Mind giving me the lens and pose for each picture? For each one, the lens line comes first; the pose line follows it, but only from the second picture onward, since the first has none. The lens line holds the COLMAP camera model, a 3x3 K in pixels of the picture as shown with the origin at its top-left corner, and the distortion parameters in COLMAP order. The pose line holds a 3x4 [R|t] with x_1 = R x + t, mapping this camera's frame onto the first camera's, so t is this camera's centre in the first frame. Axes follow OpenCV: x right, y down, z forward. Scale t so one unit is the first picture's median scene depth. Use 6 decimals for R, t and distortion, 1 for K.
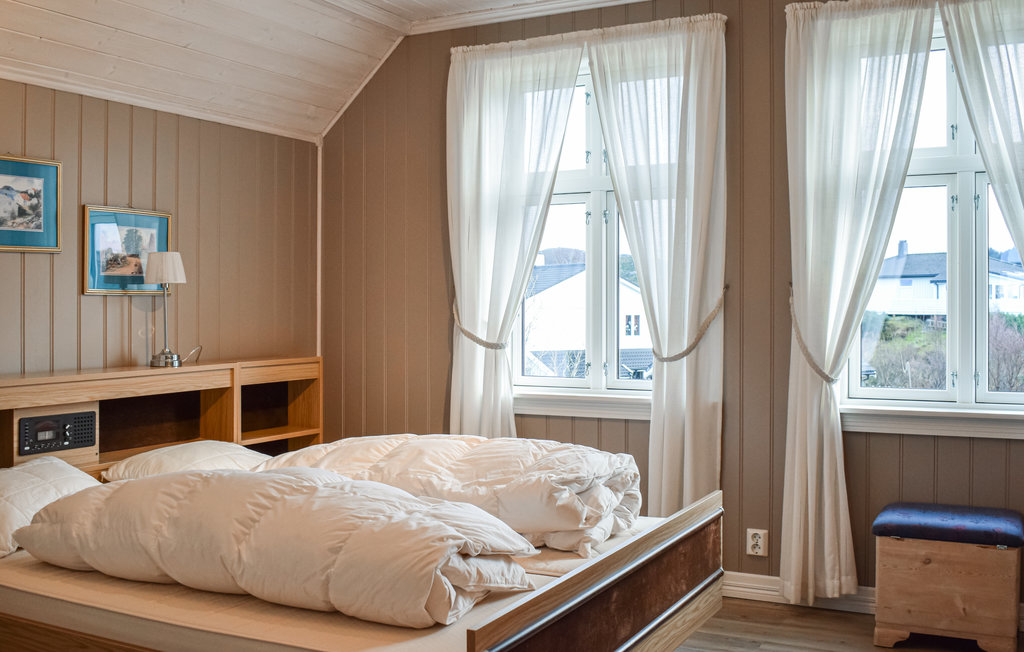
lens RADIAL K [[1058.6, 0, 511.6], [0, 1058.6, 324.0], [0, 0, 1]] dist [-0.076302, 0.000000]
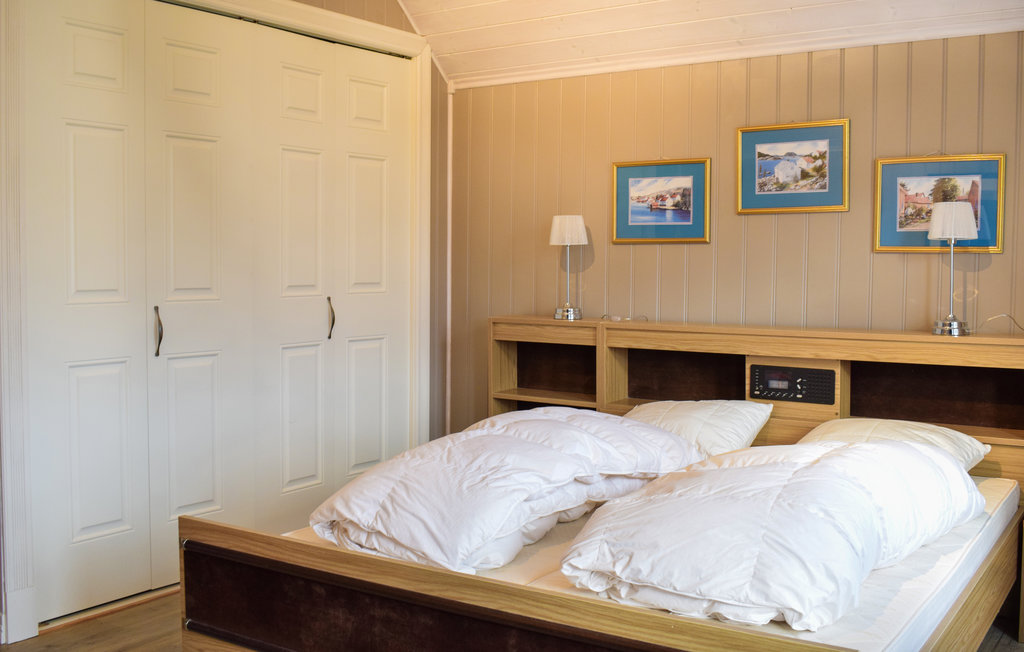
lens RADIAL K [[1058.6, 0, 512.1], [0, 1058.6, 323.7], [0, 0, 1]] dist [-0.076302, 0.000000]
pose [[-0.108512, 0.068810, -0.991711, 0.632026], [-0.015539, 0.997362, 0.070903, -0.027111], [0.993974, 0.023104, -0.107156, 0.815186]]
